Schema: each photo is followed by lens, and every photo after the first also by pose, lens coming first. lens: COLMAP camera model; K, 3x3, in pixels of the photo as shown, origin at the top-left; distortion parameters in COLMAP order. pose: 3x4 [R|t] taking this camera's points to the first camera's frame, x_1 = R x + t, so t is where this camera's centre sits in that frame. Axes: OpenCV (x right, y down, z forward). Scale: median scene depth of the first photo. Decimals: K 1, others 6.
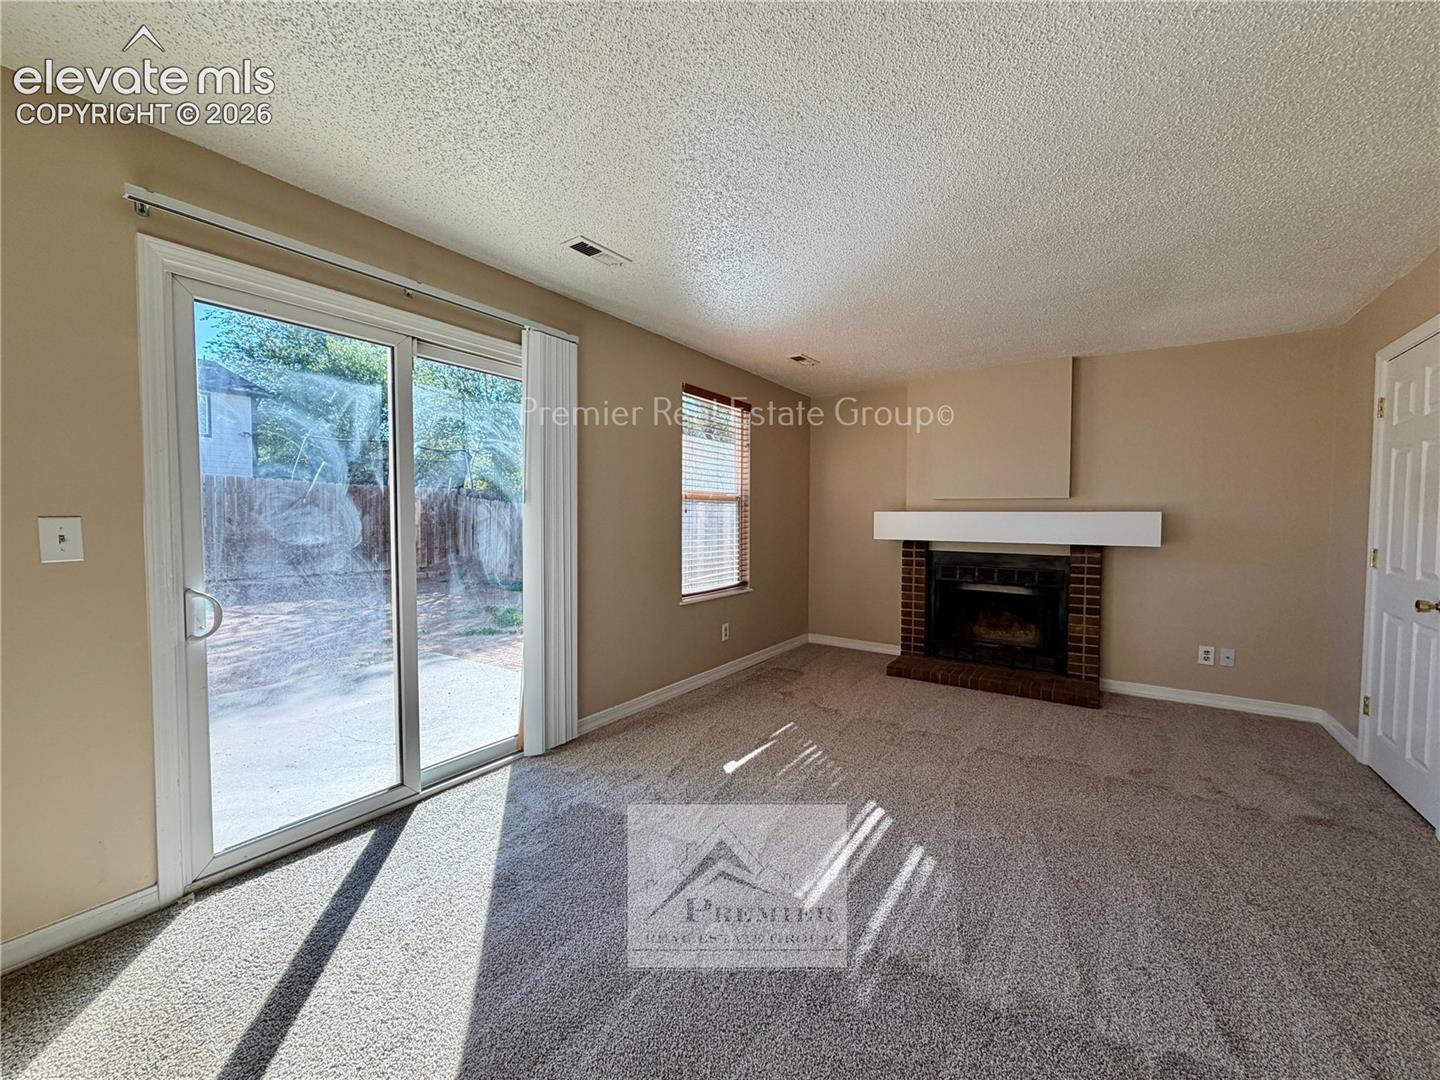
lens RADIAL K [[571.9, 0, 720.0], [0, 571.9, 540.0], [0, 0, 1]] dist [-0.002197, -0.000323]
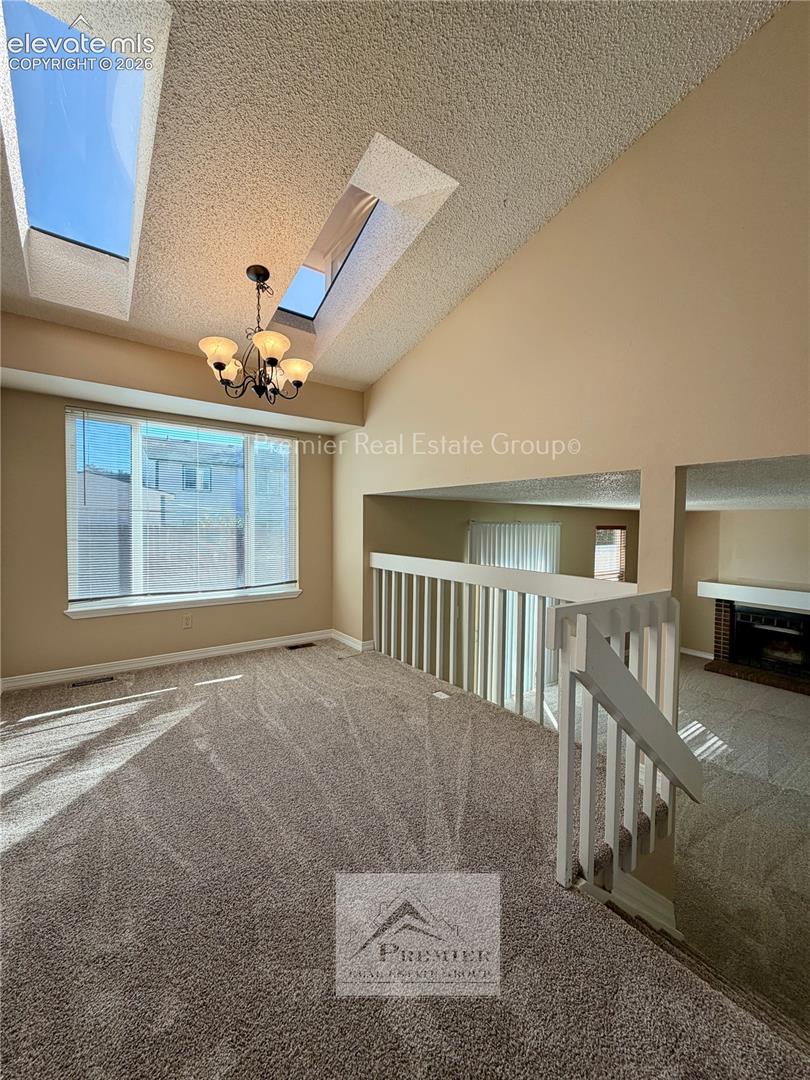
lens RADIAL K [[428.9, 0, 405.0], [0, 428.9, 540.0], [0, 0, 1]] dist [-0.002197, -0.000323]
pose [[0.945327, 0.015779, -0.325742, -0.185465], [-0.017110, 0.999853, -0.001220, -0.171958], [0.325674, 0.006726, 0.945458, -0.650898]]
